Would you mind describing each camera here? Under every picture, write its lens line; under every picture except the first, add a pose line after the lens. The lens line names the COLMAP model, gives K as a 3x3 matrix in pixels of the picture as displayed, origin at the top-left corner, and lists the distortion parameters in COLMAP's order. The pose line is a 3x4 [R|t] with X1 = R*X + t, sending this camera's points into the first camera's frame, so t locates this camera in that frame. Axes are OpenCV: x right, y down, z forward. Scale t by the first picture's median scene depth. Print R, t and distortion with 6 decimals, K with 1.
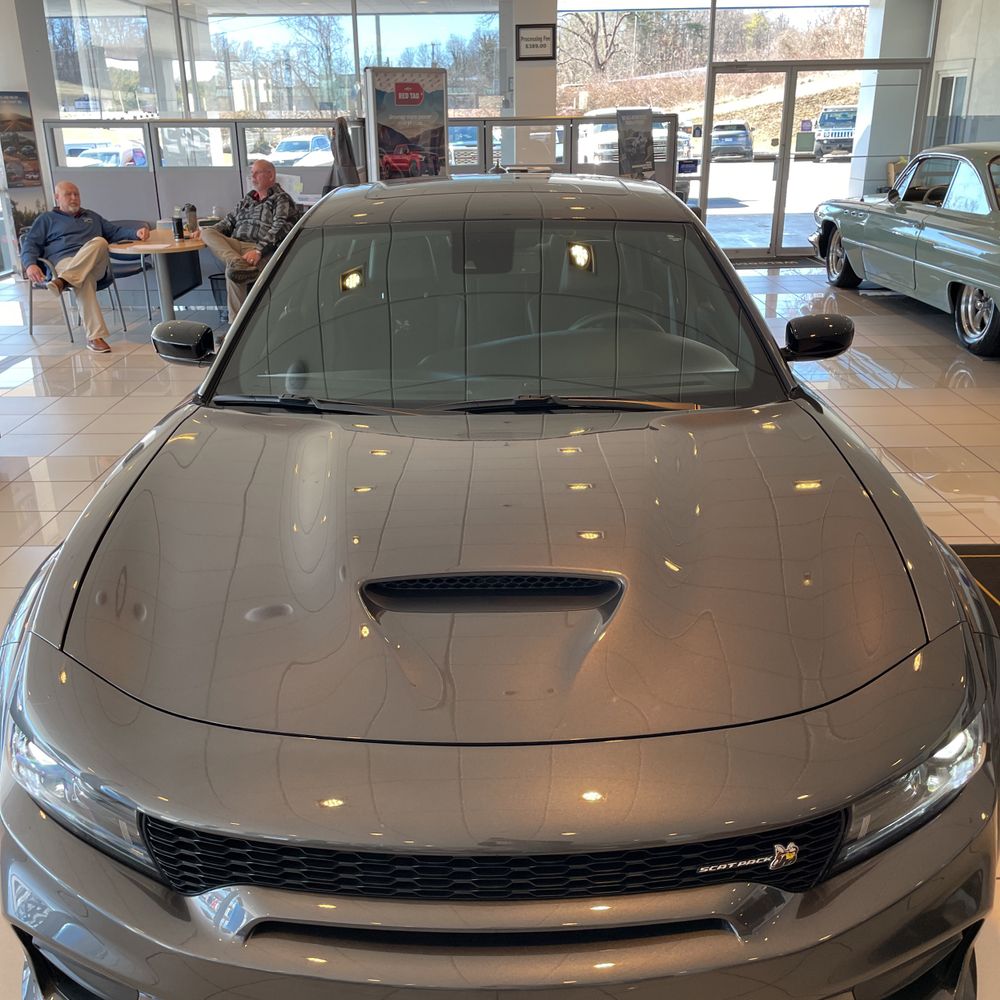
lens RADIAL K [[1017.2, 0, 497.0], [0, 1017.2, 502.8], [0, 0, 1]] dist [0.016342, 0.000000]
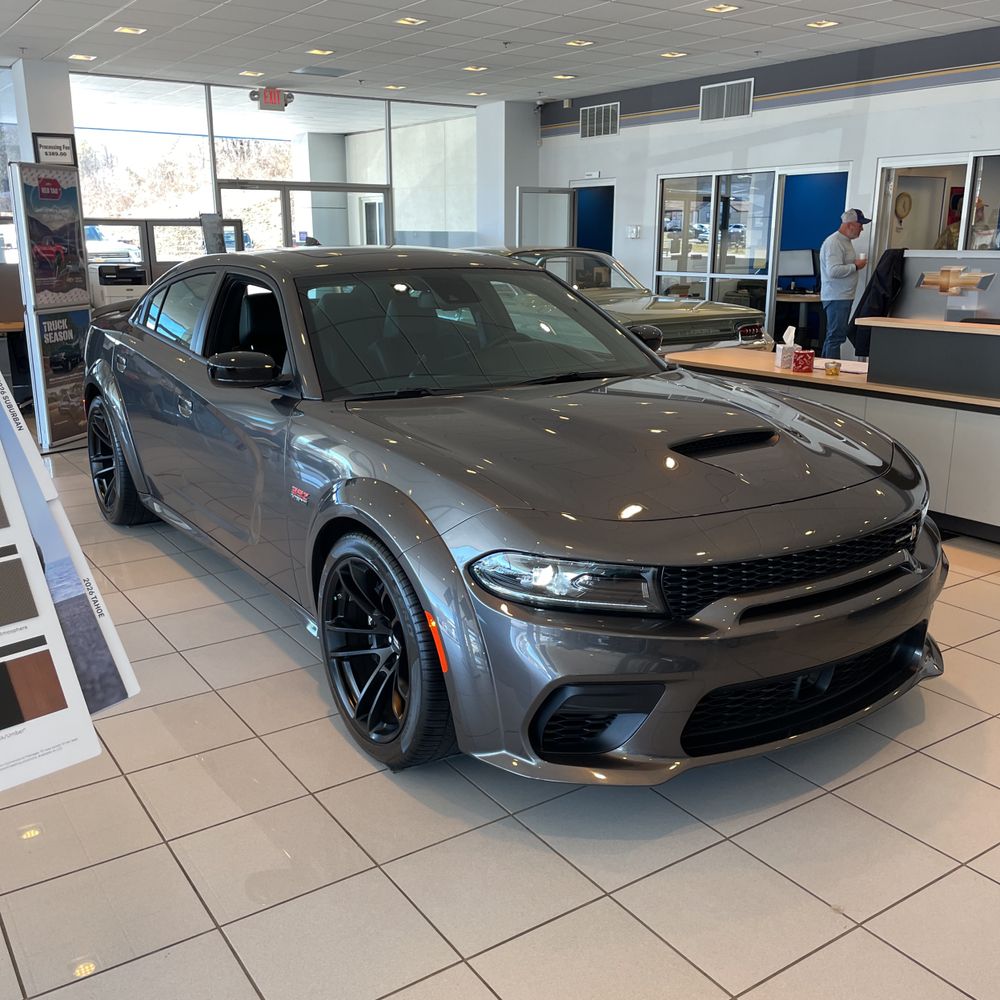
lens RADIAL K [[1017.2, 0, 504.2], [0, 1017.2, 497.1], [0, 0, 1]] dist [0.016342, 0.000000]
pose [[0.820950, -0.127540, 0.556574, -0.259021], [0.191117, 0.979890, -0.057356, 0.040823], [-0.538066, 0.153457, 0.828816, -0.043709]]
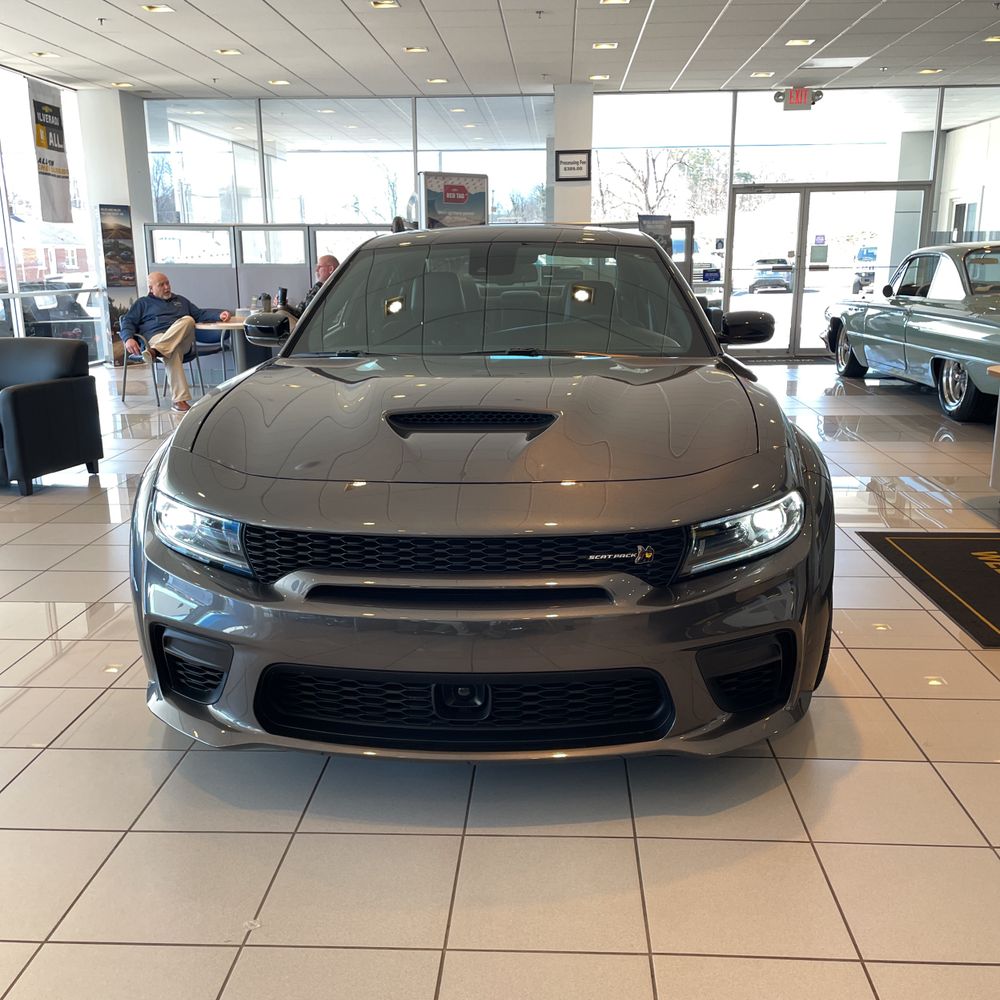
lens RADIAL K [[1017.2, 0, 506.6], [0, 1017.2, 510.5], [0, 0, 1]] dist [0.016342, 0.000000]
pose [[0.998964, 0.015087, -0.042940, 0.023287], [-0.020104, 0.992701, -0.118917, 0.080738], [0.040833, 0.119657, 0.991975, -0.097677]]
